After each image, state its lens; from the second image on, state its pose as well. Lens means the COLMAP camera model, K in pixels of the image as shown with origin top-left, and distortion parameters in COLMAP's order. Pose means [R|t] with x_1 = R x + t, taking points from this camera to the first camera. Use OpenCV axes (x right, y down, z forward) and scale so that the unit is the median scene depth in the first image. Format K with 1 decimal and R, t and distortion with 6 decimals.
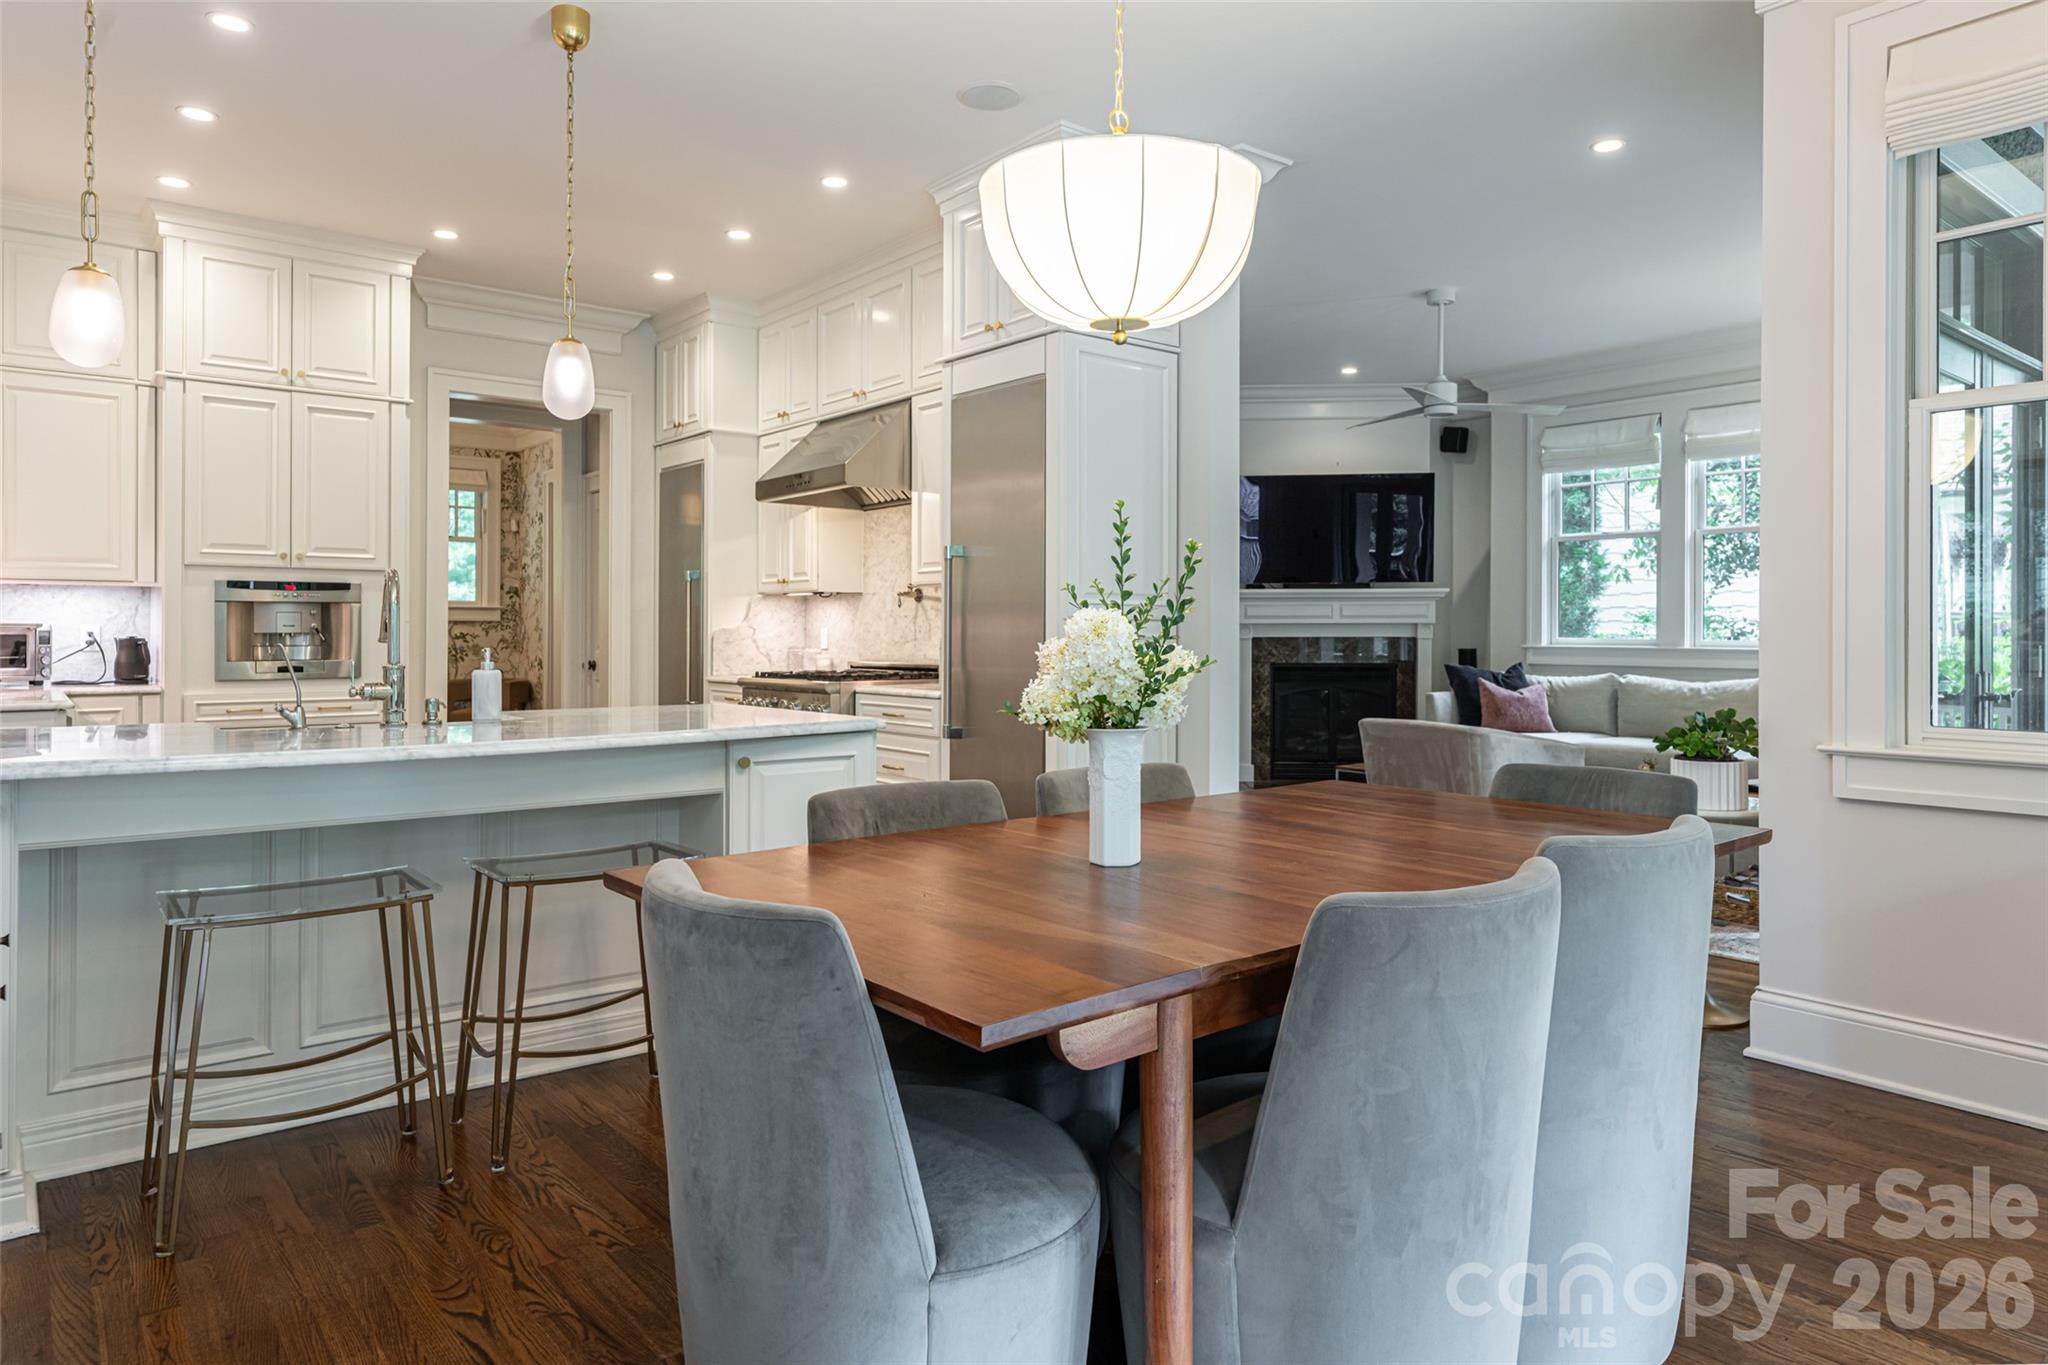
lens RADIAL K [[1231.6, 0, 1024.8], [0, 1231.6, 624.0], [0, 0, 1]] dist [0.000538, 0.000132]
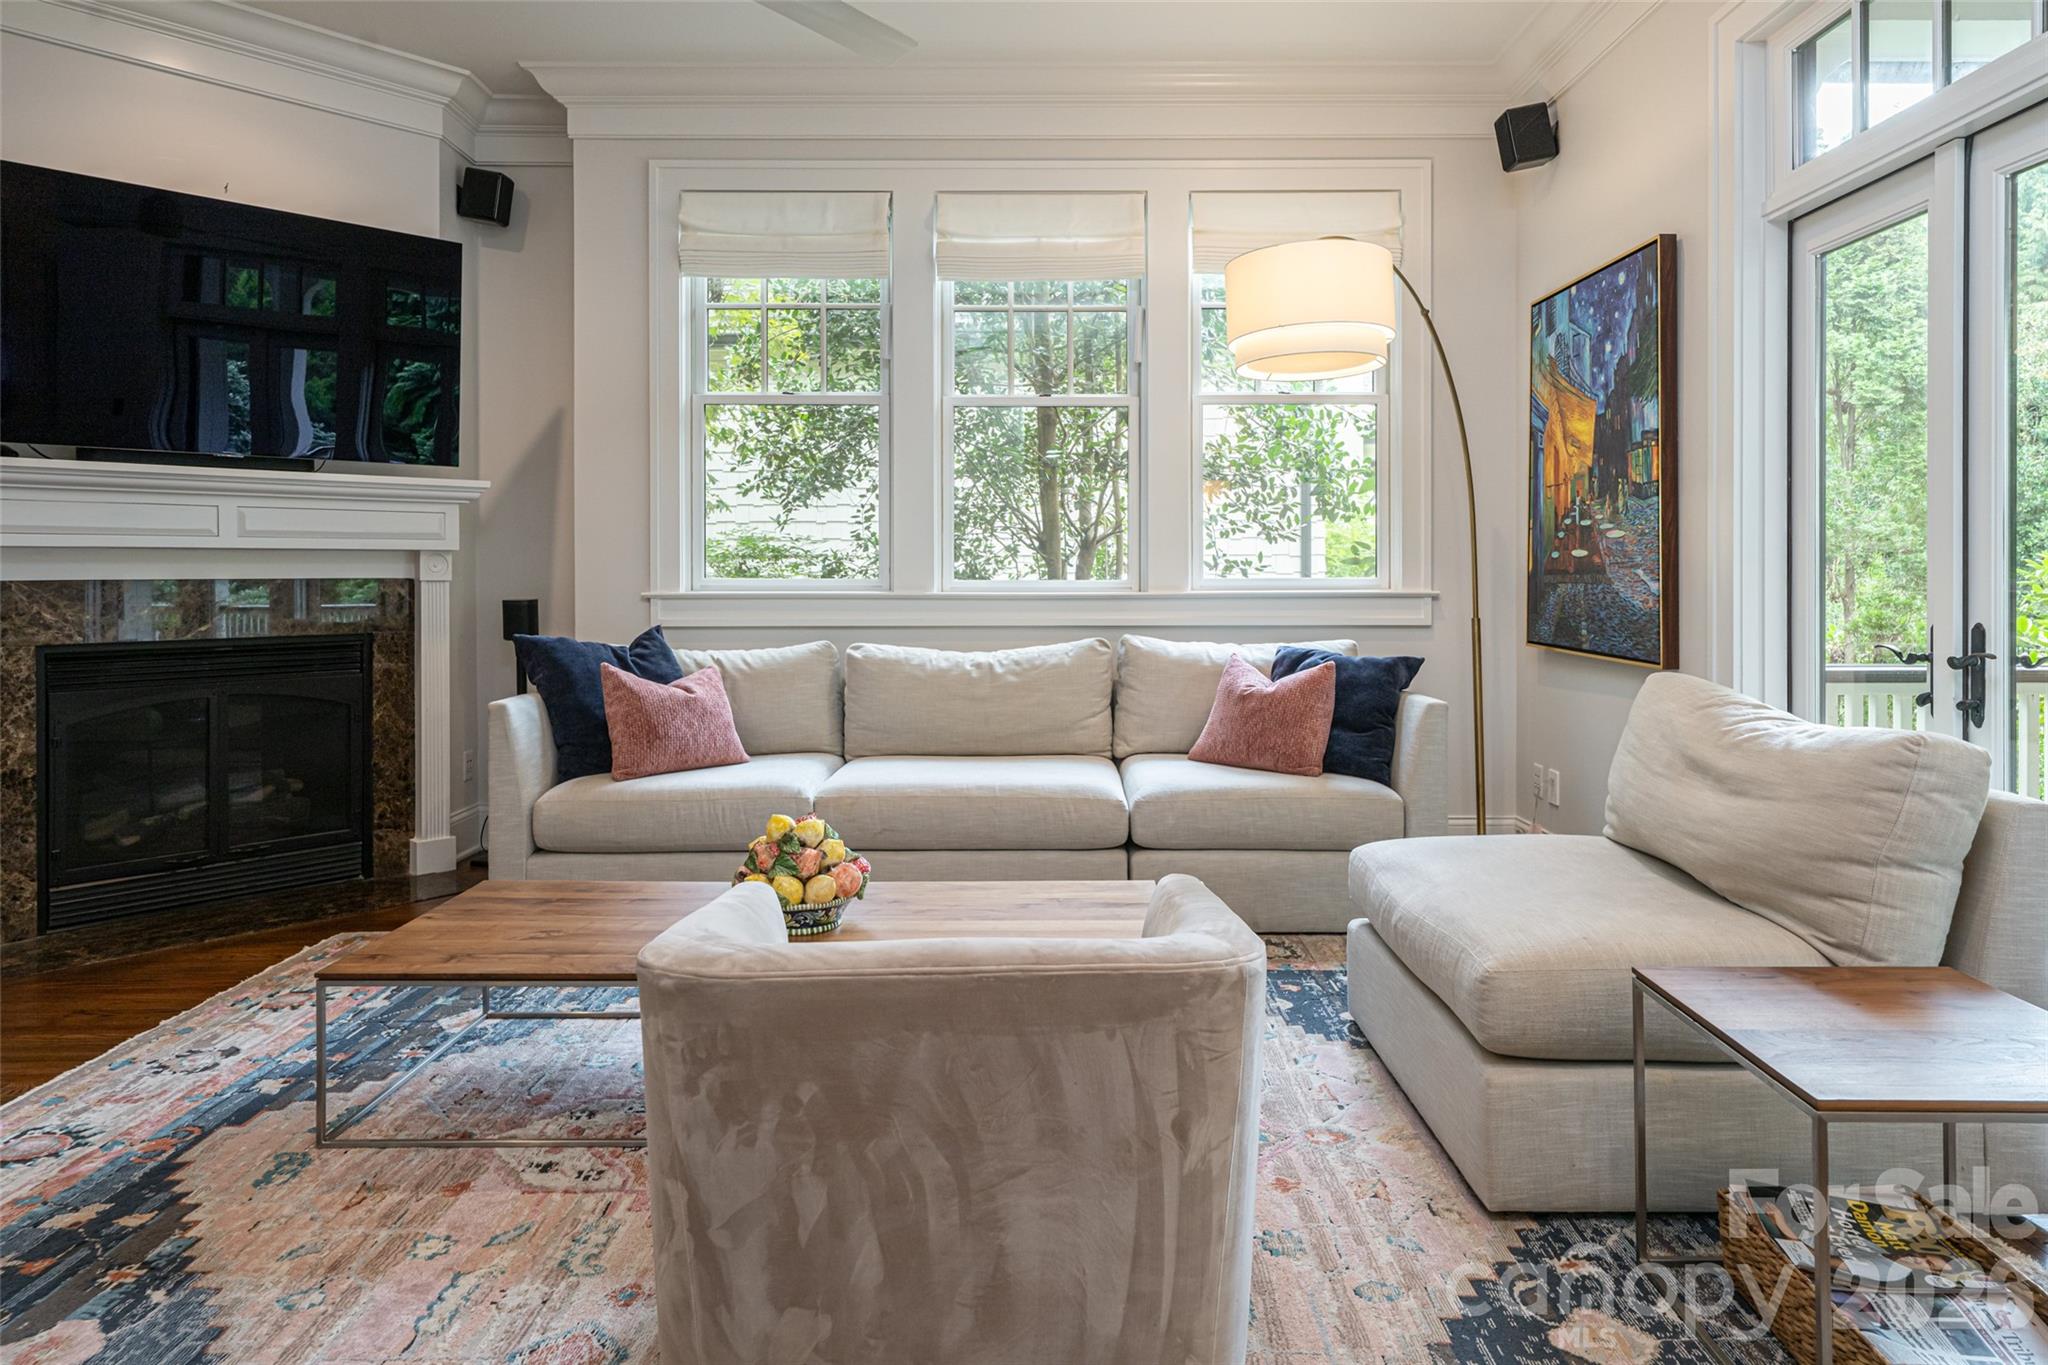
lens RADIAL K [[1208.8, 0, 1008.2], [0, 1208.8, 577.9], [0, 0, 1]] dist [0.009384, -0.003015]
pose [[0.624572, -0.003413, 0.780960, 0.091242], [-0.001039, 0.999986, 0.005202, 0.007733], [-0.780967, -0.004061, 0.624559, 0.532304]]
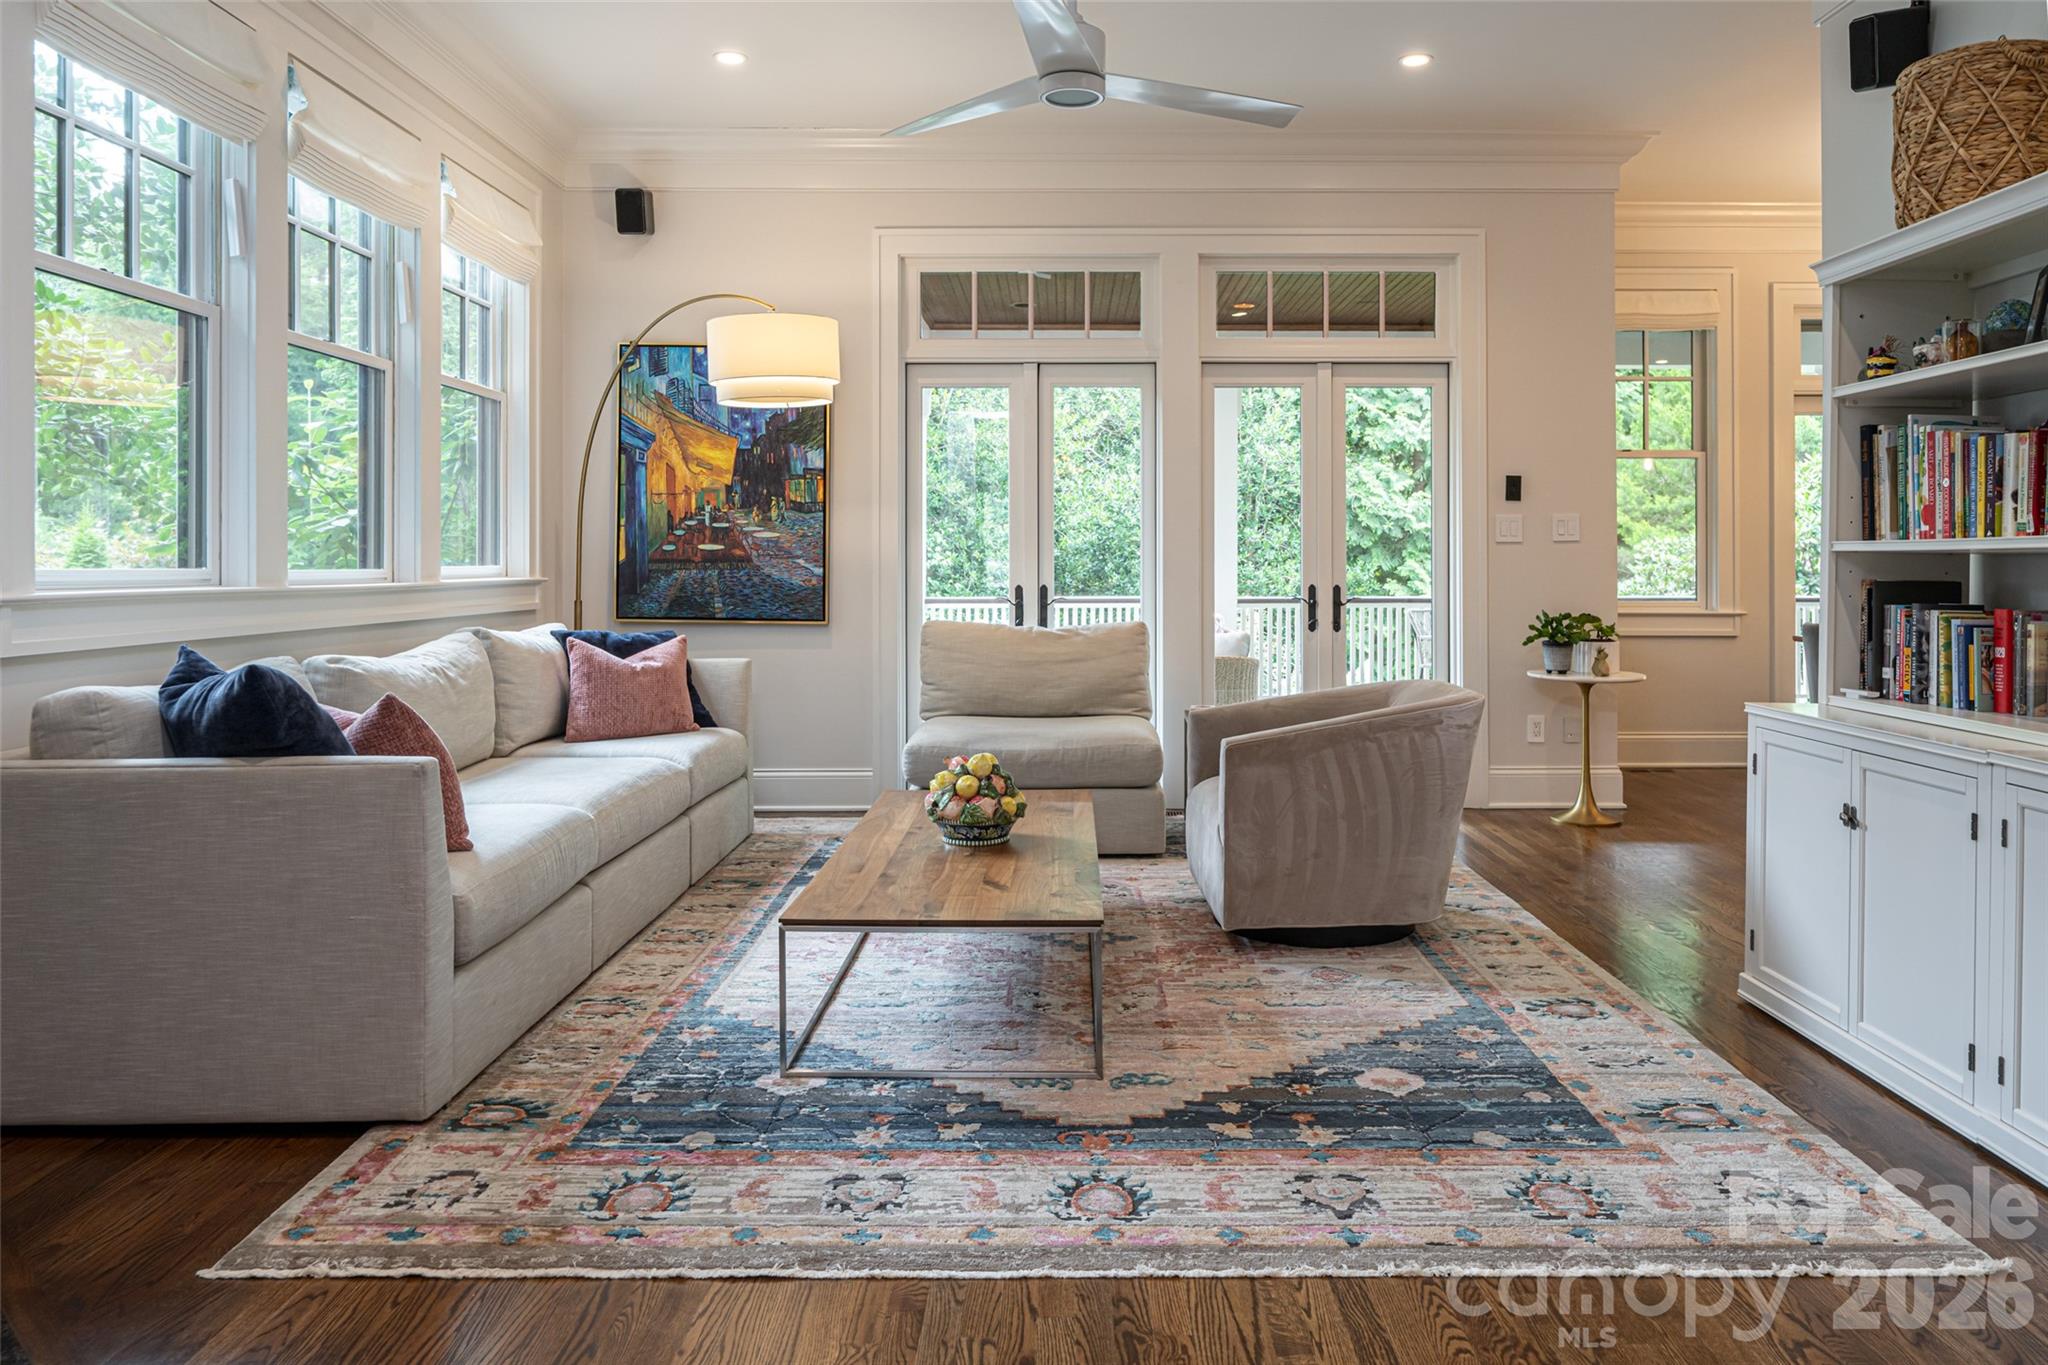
lens RADIAL K [[1358.0, 0, 1099.6], [0, 1358.0, 562.2], [0, 0, 1]] dist [-0.011006, -0.003560]
pose [[-0.794846, -0.000275, 0.606812, 0.004111], [-0.001644, 0.999997, -0.001701, 0.009105], [-0.606809, -0.002350, -0.794844, 1.078889]]
